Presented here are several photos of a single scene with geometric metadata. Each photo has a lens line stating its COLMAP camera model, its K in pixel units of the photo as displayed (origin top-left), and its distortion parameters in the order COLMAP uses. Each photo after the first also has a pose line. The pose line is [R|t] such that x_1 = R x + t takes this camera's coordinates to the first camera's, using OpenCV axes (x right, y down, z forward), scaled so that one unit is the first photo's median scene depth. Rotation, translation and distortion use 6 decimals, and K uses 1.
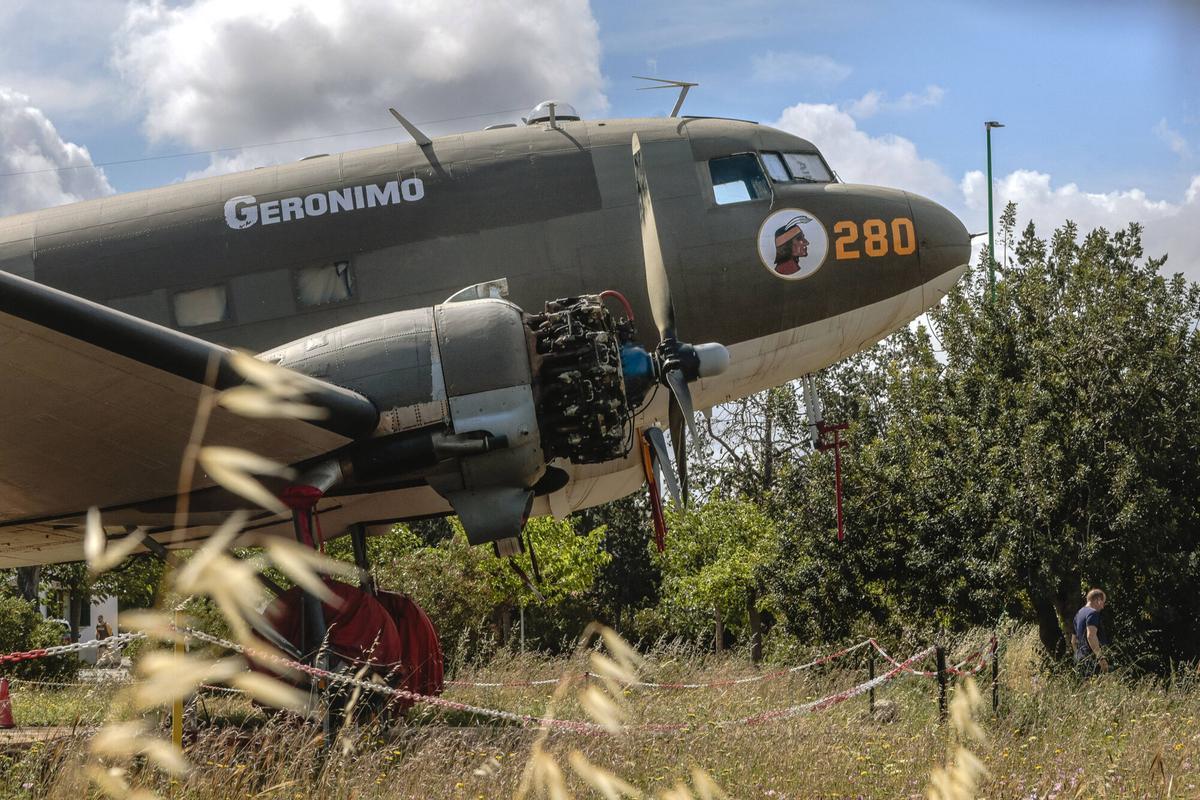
lens RADIAL K [[3173.9, 0, 600.0], [0, 3173.9, 400.0], [0, 0, 1]] dist [-0.228489, -0.147408]
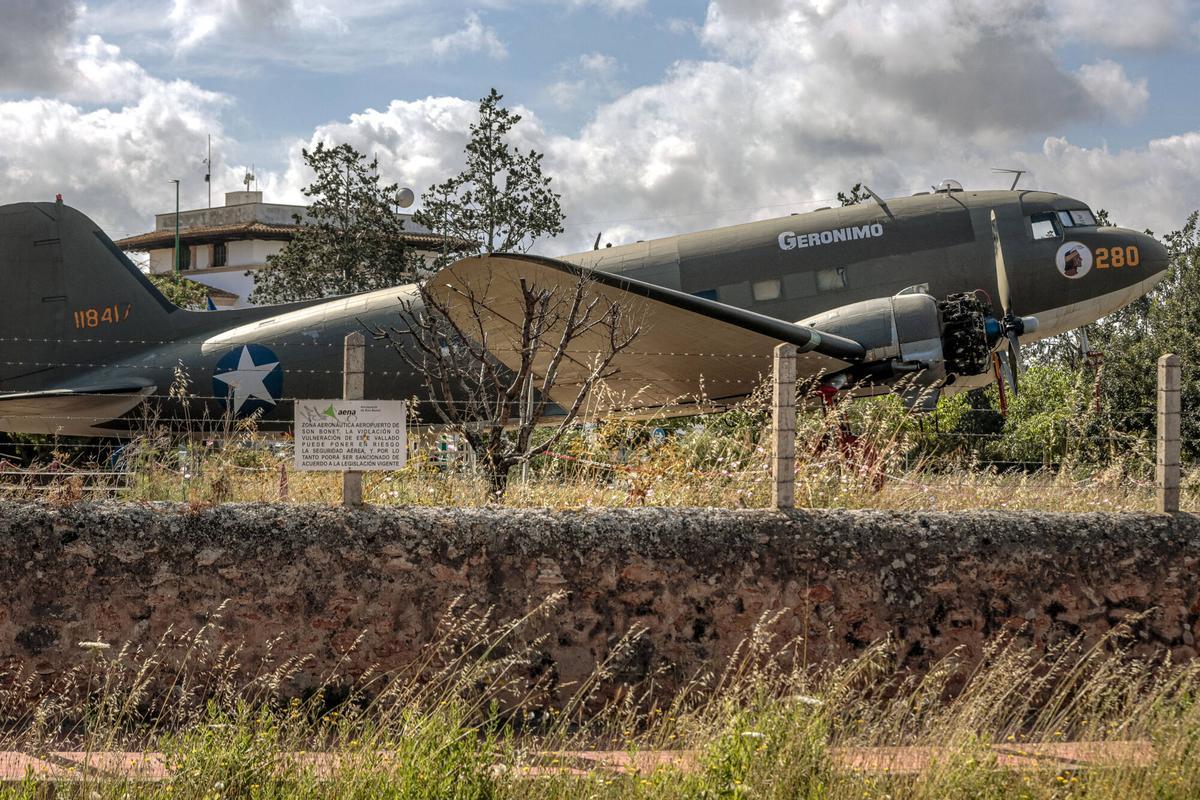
lens RADIAL K [[2936.1, 0, 728.4], [0, 2936.1, 399.9], [0, 0, 1]] dist [-0.261925, -0.546519]
pose [[0.997192, 0.013279, -0.073701, -0.016386], [-0.009491, 0.998627, 0.051513, -0.054351], [0.074283, -0.050668, 0.995949, -0.788148]]
